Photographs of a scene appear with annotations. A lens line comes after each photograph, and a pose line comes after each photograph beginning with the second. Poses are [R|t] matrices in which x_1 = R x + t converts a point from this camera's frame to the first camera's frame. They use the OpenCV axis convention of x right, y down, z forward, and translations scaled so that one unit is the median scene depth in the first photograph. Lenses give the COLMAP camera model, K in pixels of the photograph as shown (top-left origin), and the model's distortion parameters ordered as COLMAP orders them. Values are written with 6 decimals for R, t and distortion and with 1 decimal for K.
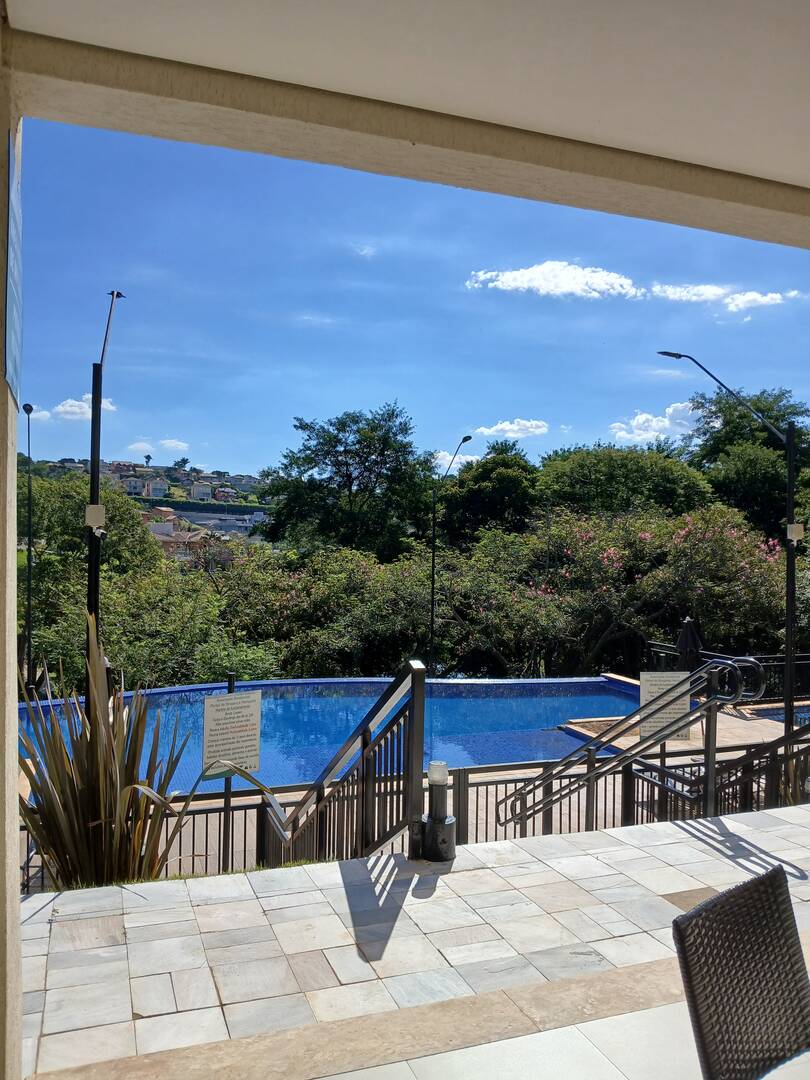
lens RADIAL K [[834.1, 0, 403.3], [0, 834.1, 554.5], [0, 0, 1]] dist [0.103196, -0.222852]
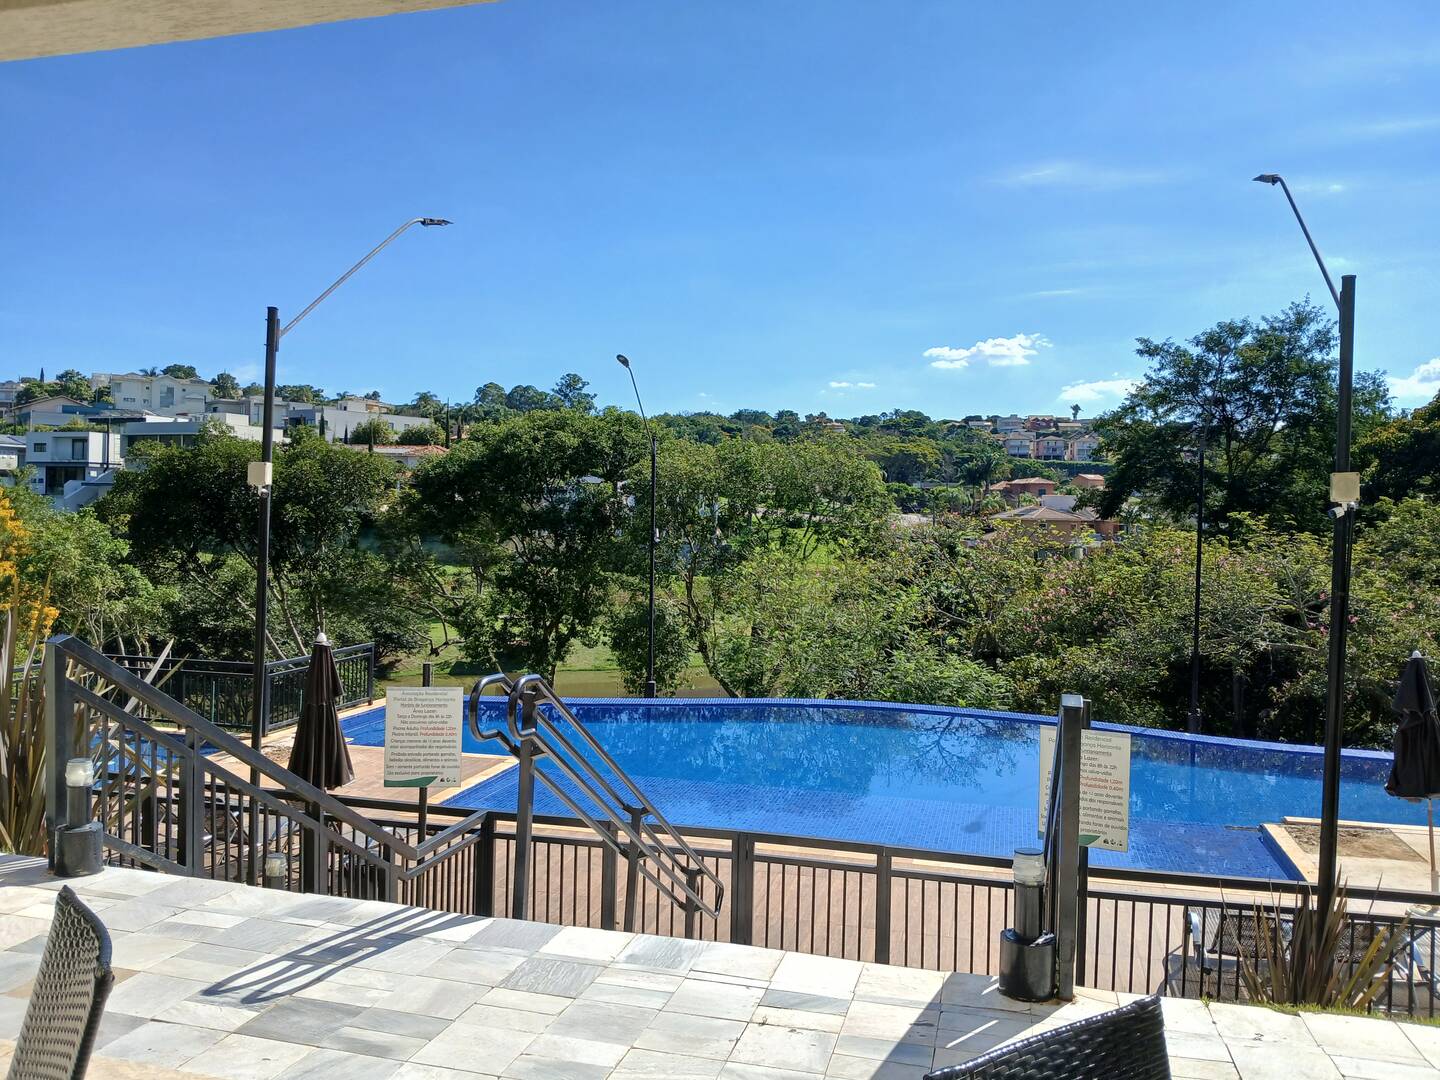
lens RADIAL K [[1112.2, 0, 720.0], [0, 1112.2, 540.0], [0, 0, 1]] dist [0.103196, -0.222852]
pose [[0.820175, 0.016141, -0.571885, 0.171135], [-0.015333, 0.999863, 0.006231, 0.002252], [0.571907, 0.003658, 0.820310, 0.066567]]
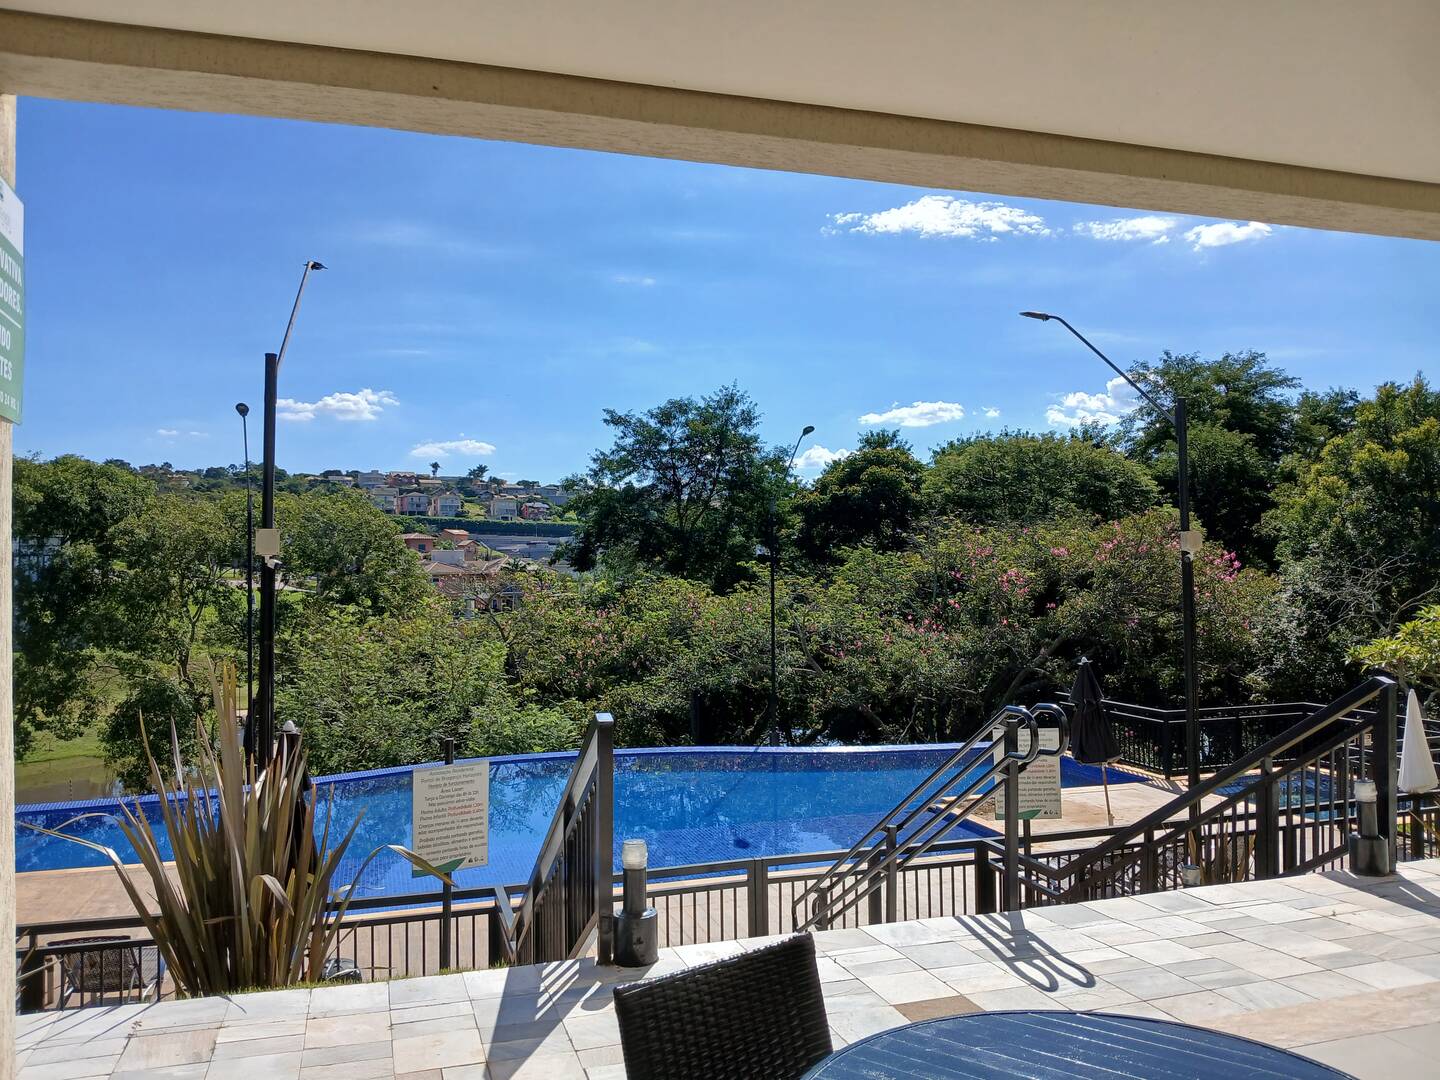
lens RADIAL K [[1105.7, 0, 720.0], [0, 1105.7, 540.0], [0, 0, 1]] dist [0.085721, -0.172813]
pose [[0.998672, -0.024560, -0.045281, 0.025910], [0.022713, 0.998906, -0.040873, 0.001098], [0.046235, 0.039790, 0.998138, -0.008727]]
